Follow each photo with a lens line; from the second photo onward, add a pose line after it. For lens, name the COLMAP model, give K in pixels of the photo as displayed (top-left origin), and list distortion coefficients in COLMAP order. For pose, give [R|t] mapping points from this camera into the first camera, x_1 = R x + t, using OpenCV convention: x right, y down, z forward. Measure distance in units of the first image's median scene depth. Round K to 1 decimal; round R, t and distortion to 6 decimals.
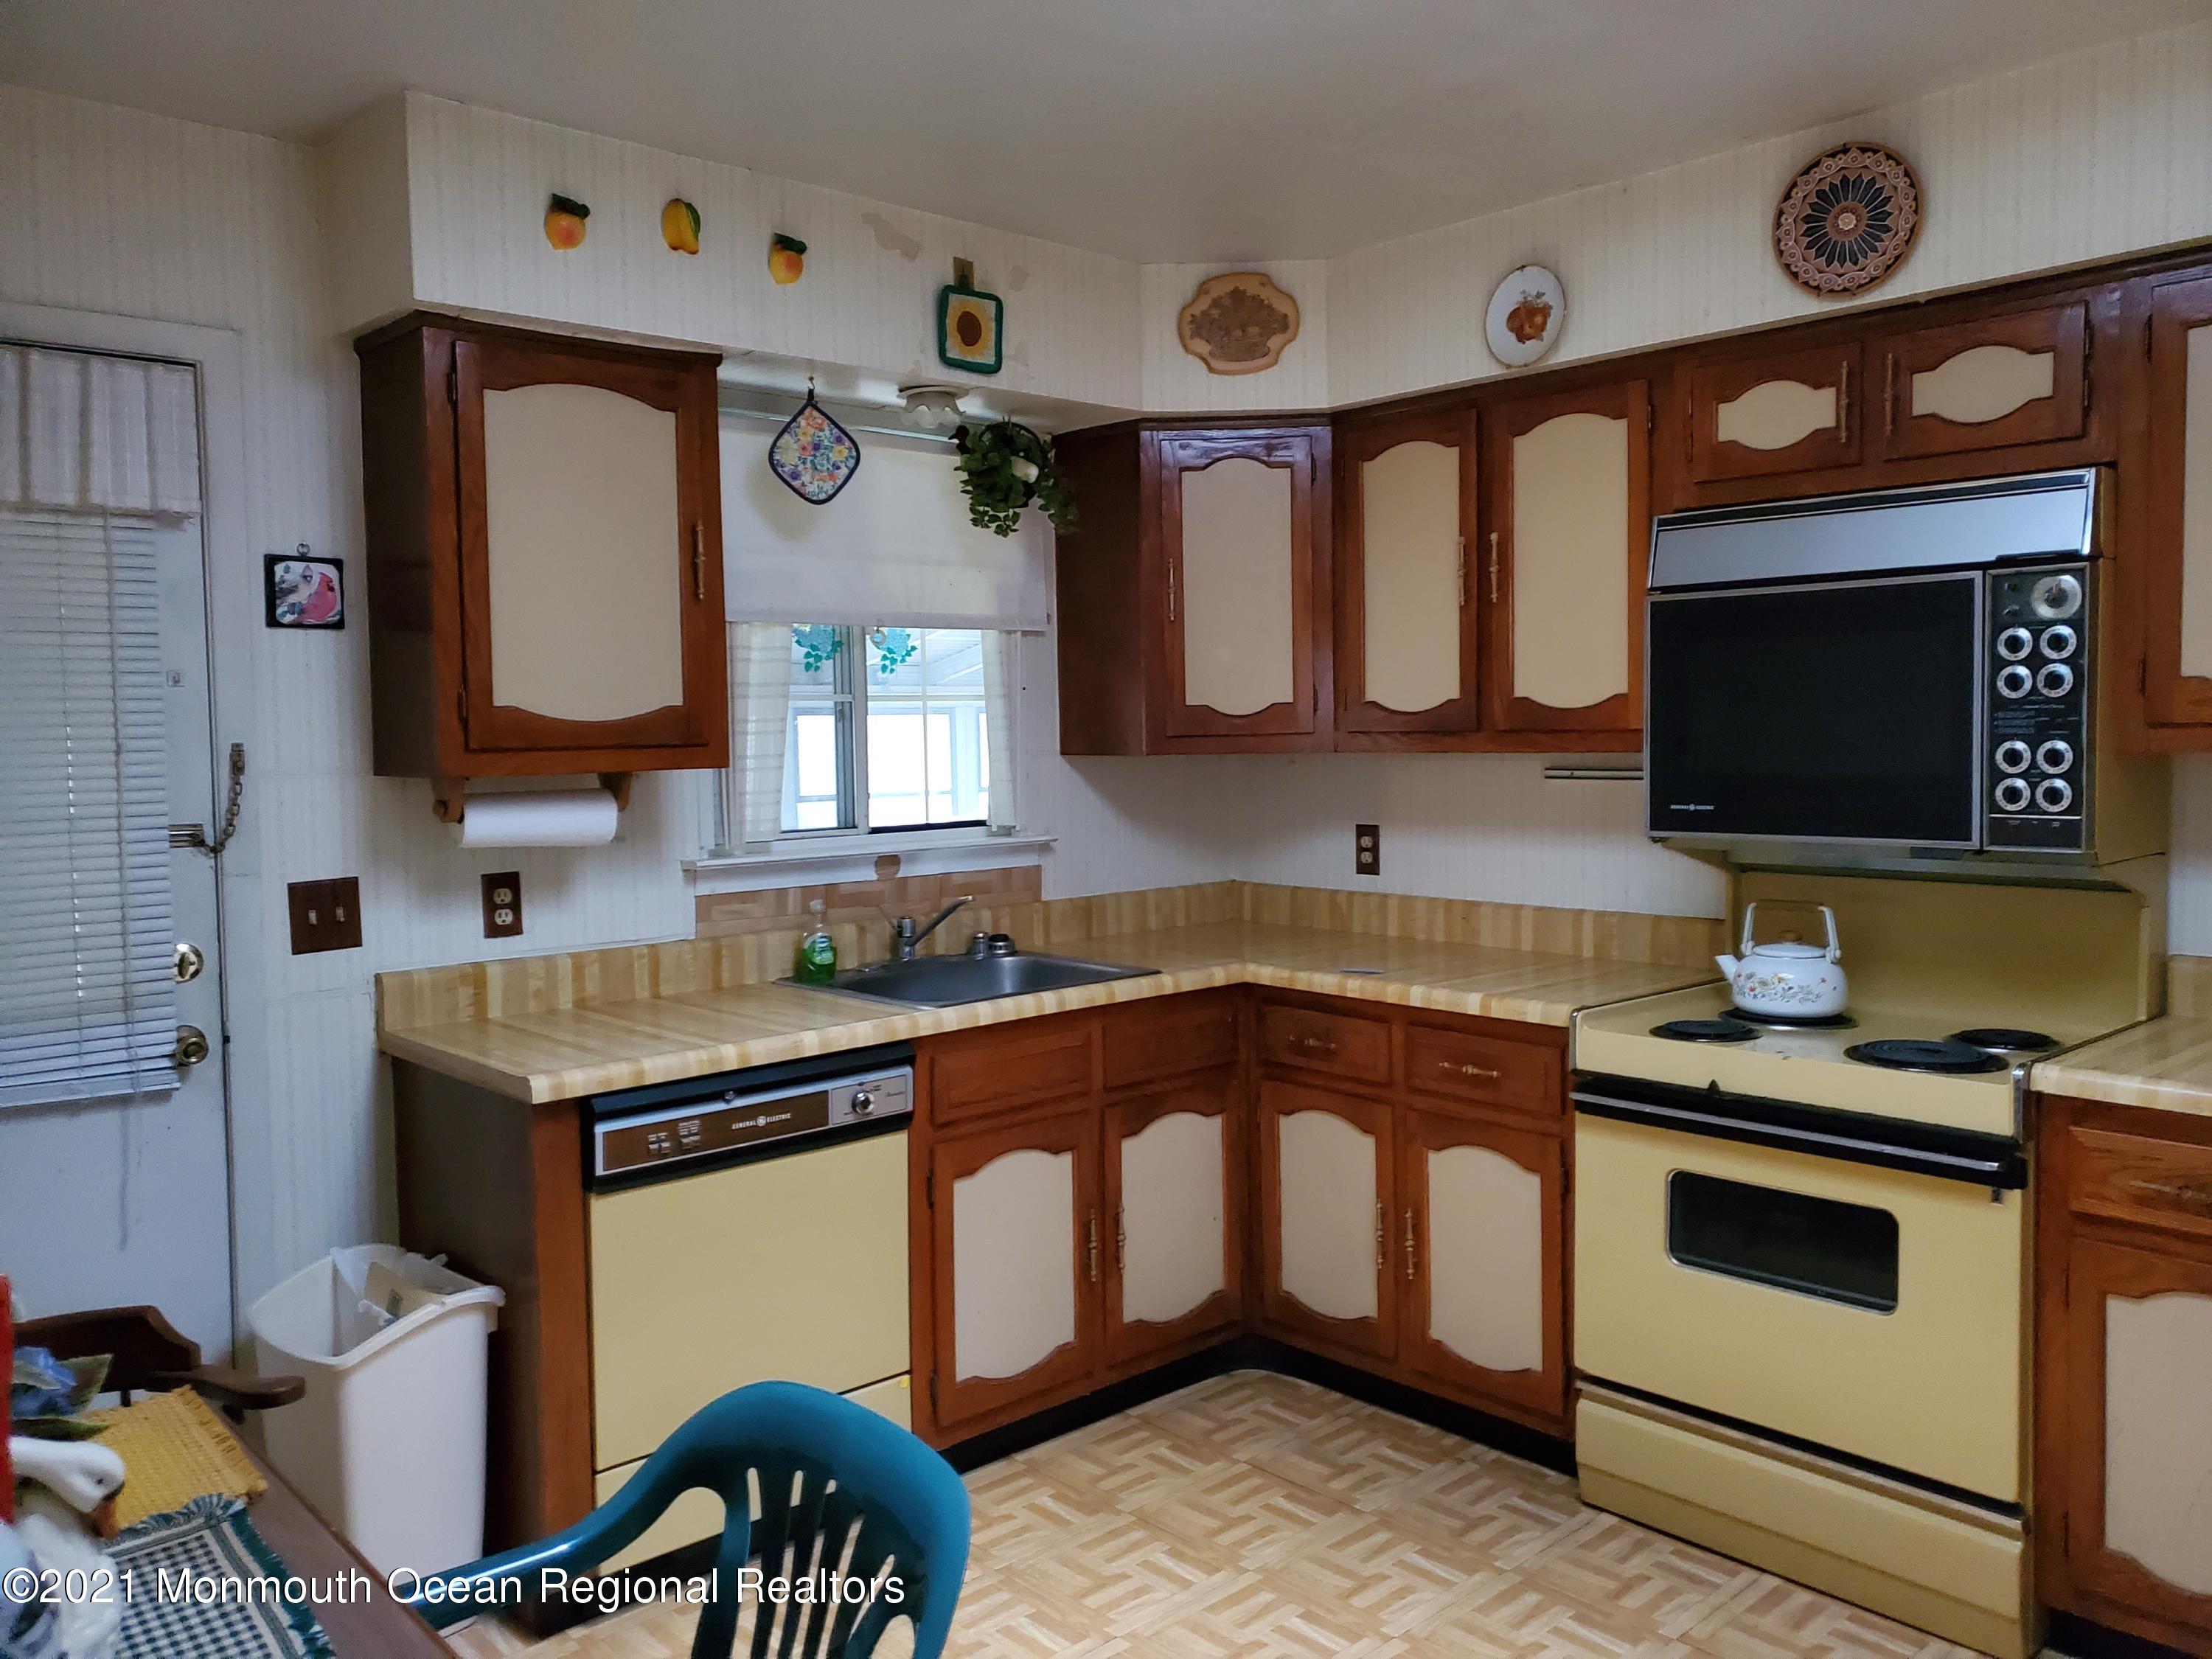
lens RADIAL K [[1711.6, 0, 1104.7], [0, 1711.6, 824.0], [0, 0, 1]] dist [0.027754, -0.023419]
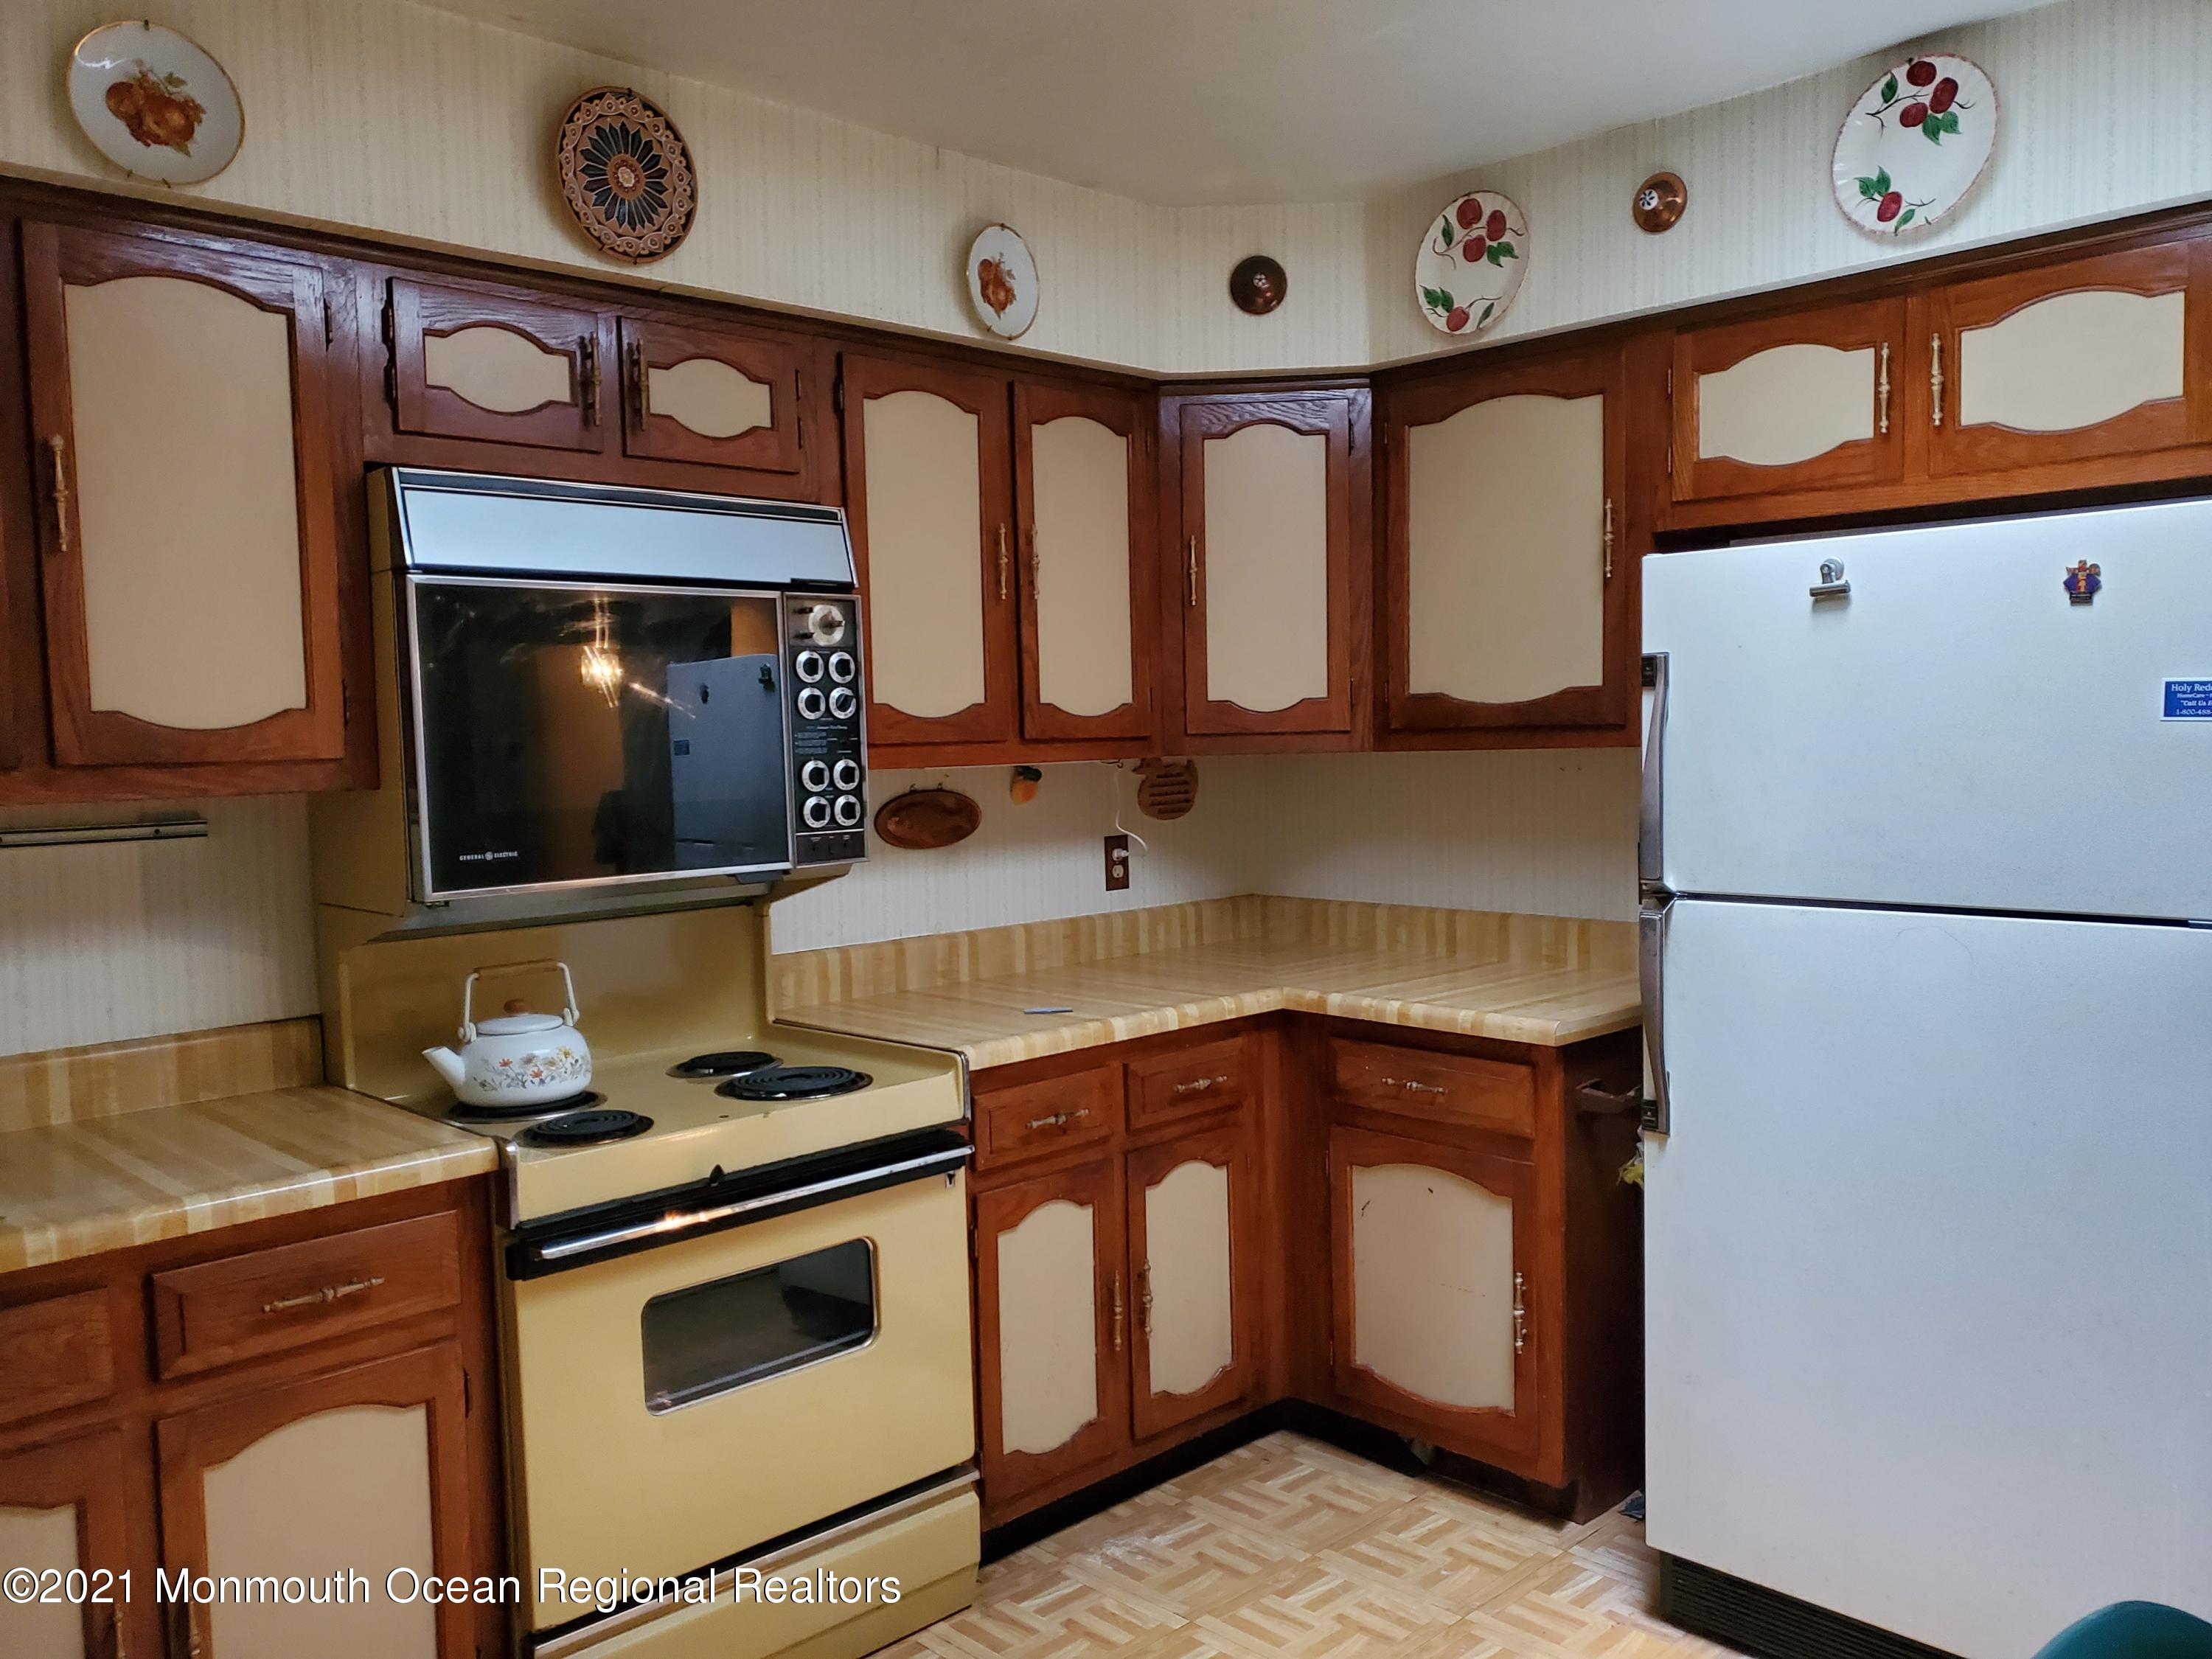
lens RADIAL K [[1711.6, 0, 1086.7], [0, 1711.6, 863.9], [0, 0, 1]] dist [0.027754, -0.023419]
pose [[-0.014760, -0.052629, 0.998505, -0.481209], [0.089734, 0.994515, 0.053745, -0.025944], [-0.995856, 0.090393, -0.009956, 0.819371]]
